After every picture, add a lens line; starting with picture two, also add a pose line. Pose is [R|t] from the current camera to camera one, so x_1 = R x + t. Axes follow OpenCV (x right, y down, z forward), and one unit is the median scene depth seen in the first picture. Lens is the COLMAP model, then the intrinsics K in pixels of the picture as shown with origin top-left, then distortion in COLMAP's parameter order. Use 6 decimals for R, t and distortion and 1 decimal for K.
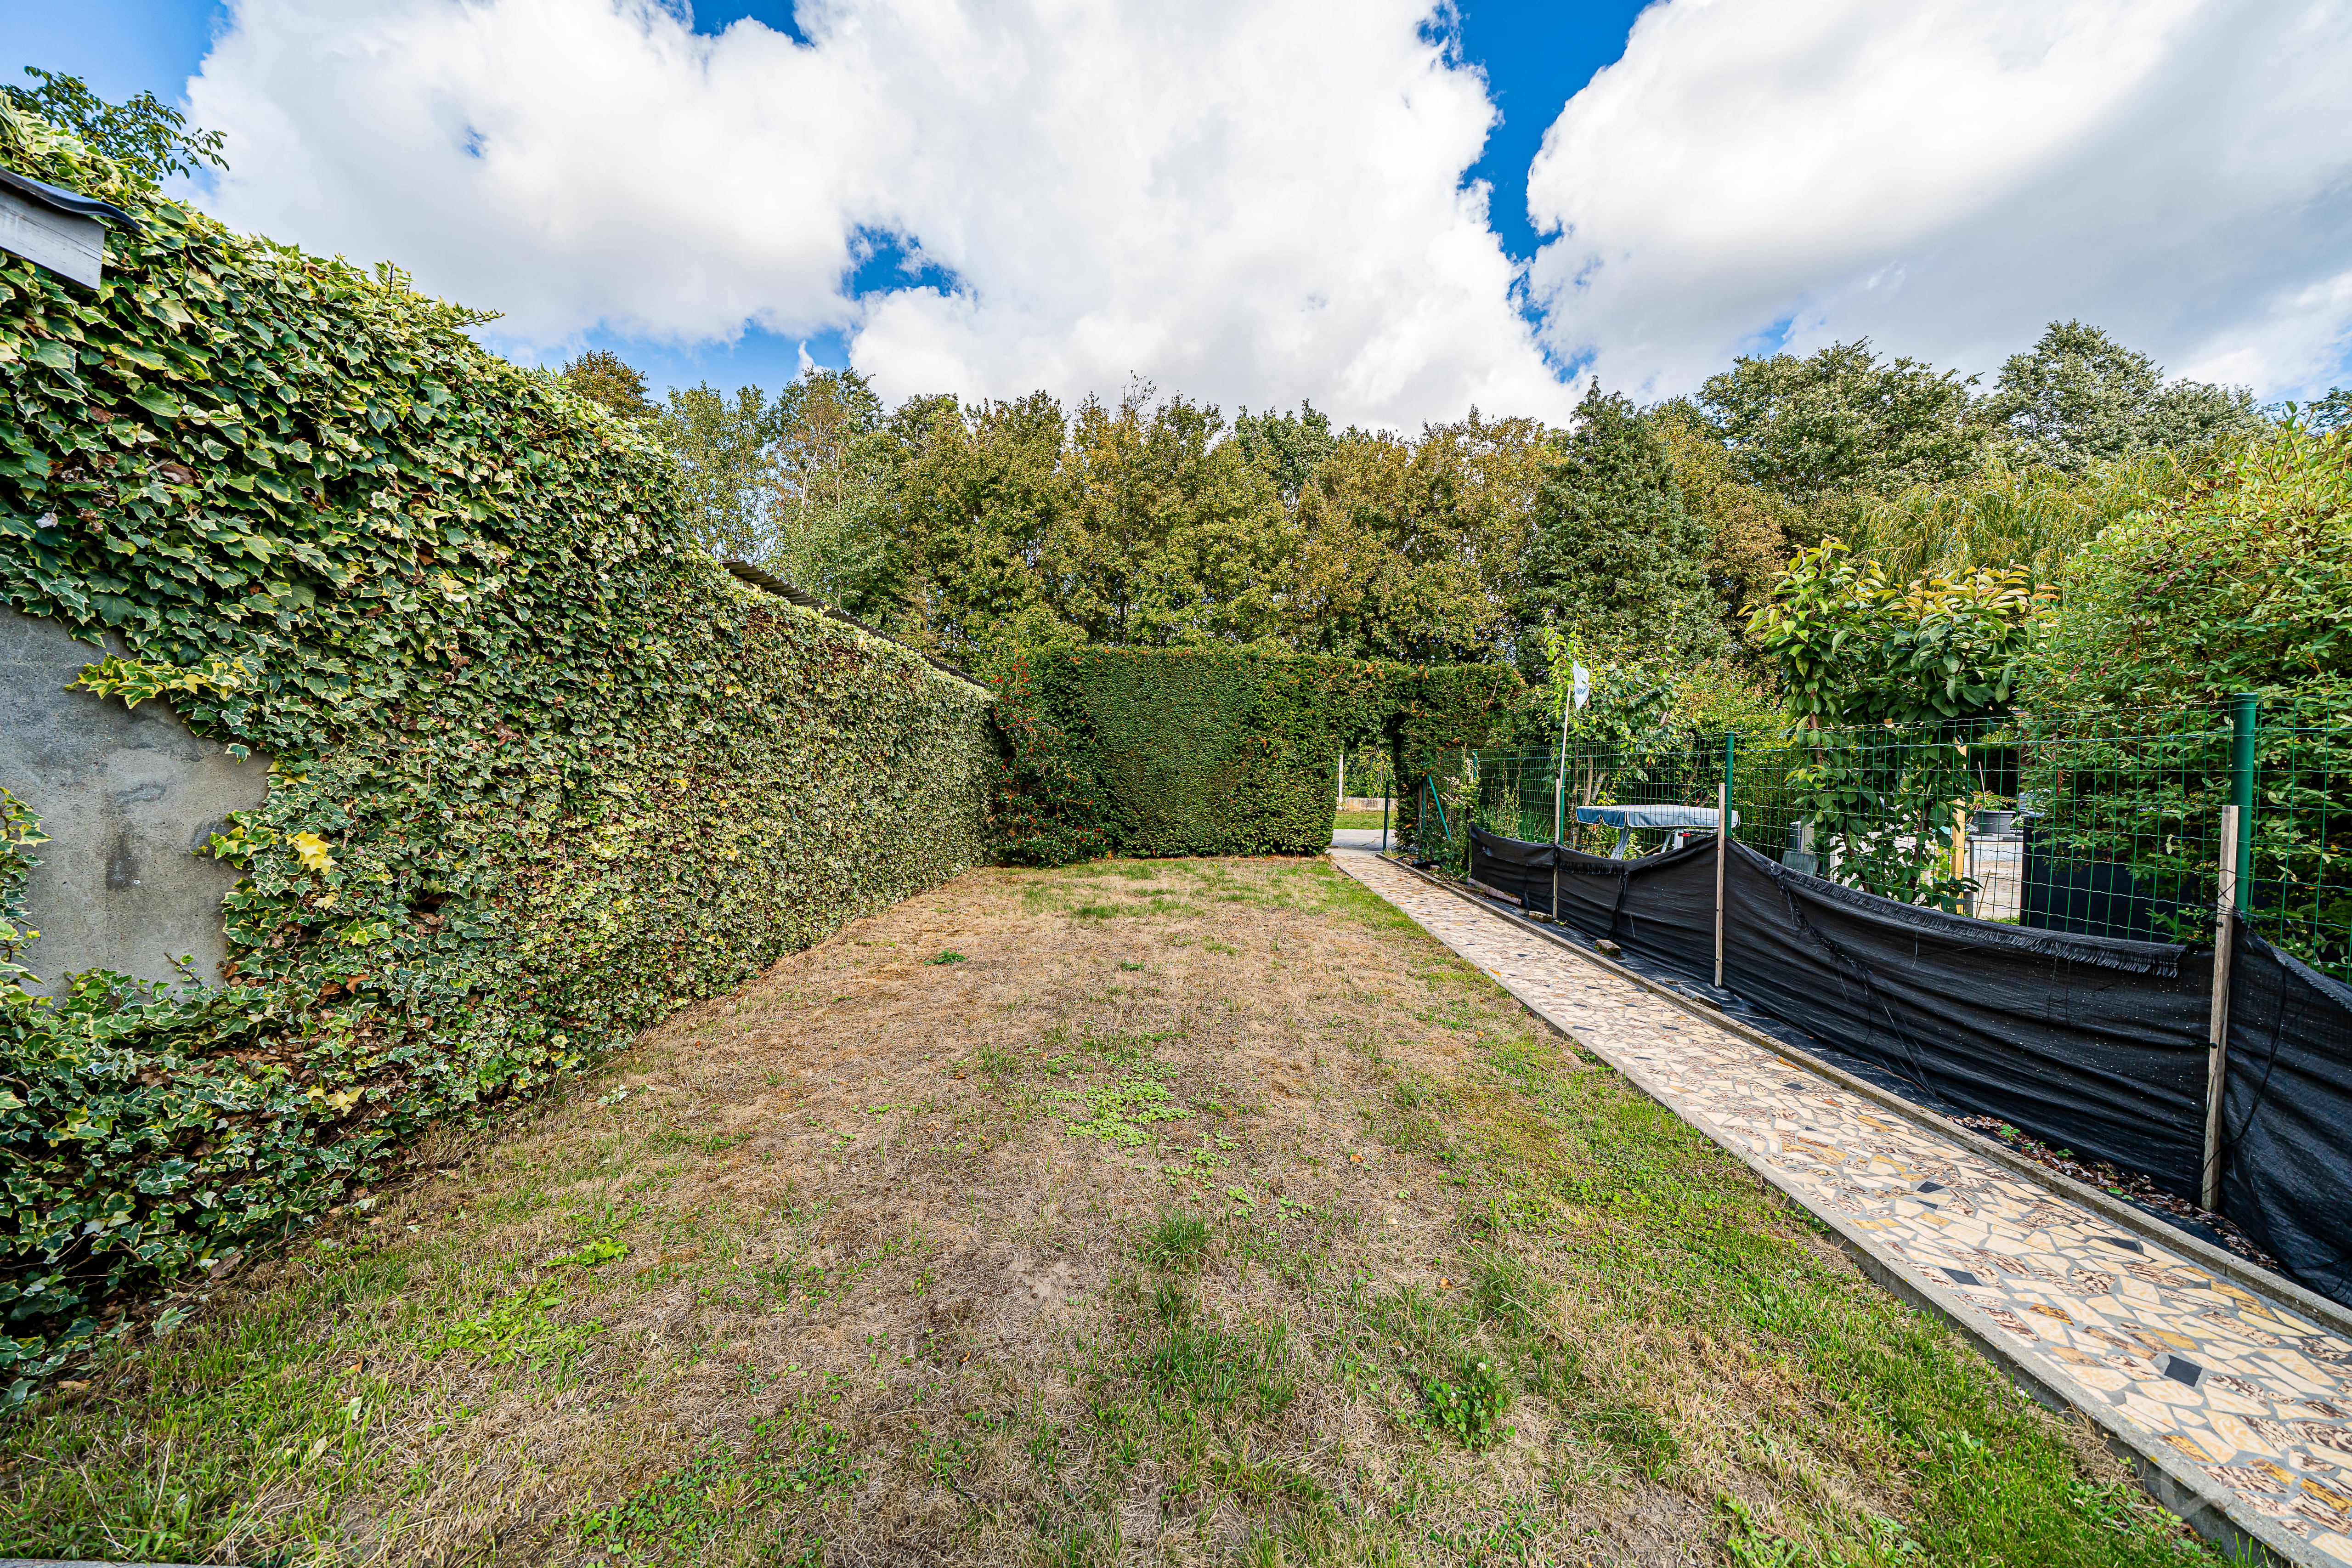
lens RADIAL K [[792.8, 0, 1176.5], [0, 792.8, 794.3], [0, 0, 1]] dist [-0.006506, 0.000108]
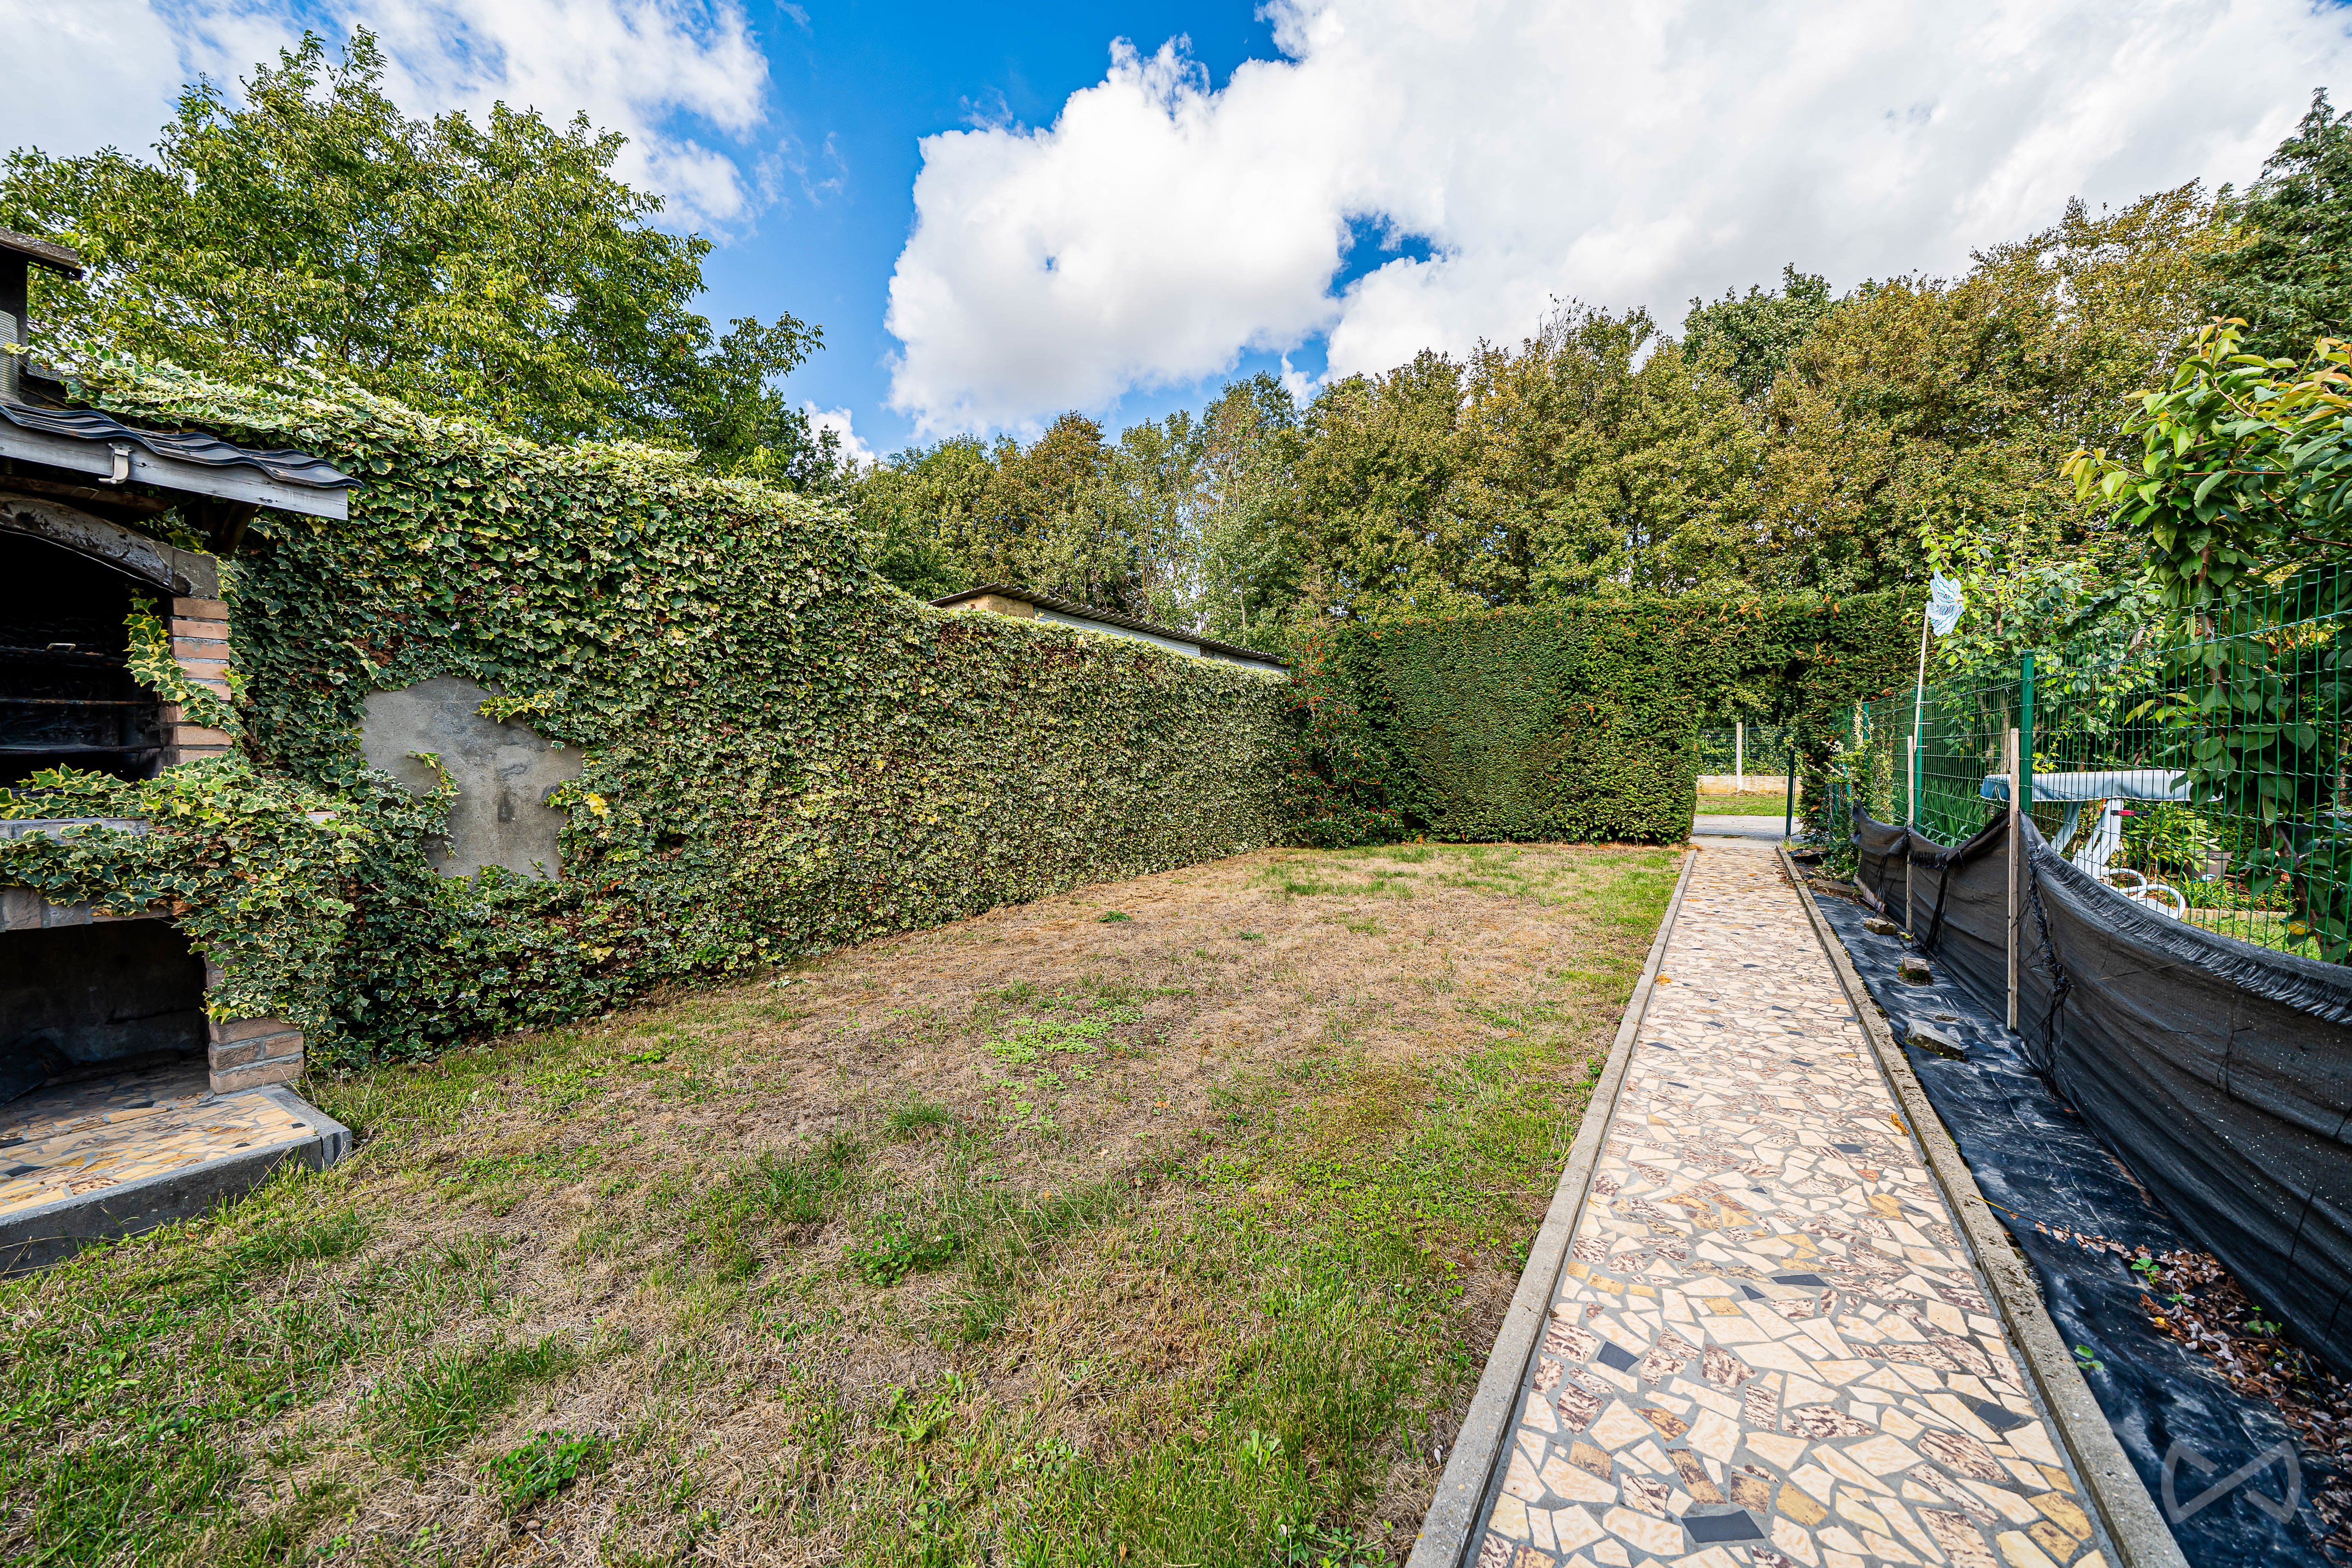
lens RADIAL K [[834.3, 0, 1214.4], [0, 834.3, 790.5], [0, 0, 1]] dist [-0.006435, -0.000194]
pose [[0.871924, -0.009485, -0.489549, 0.669896], [0.013882, 0.999889, 0.005351, 0.038412], [0.489444, -0.011462, 0.871960, 0.077146]]
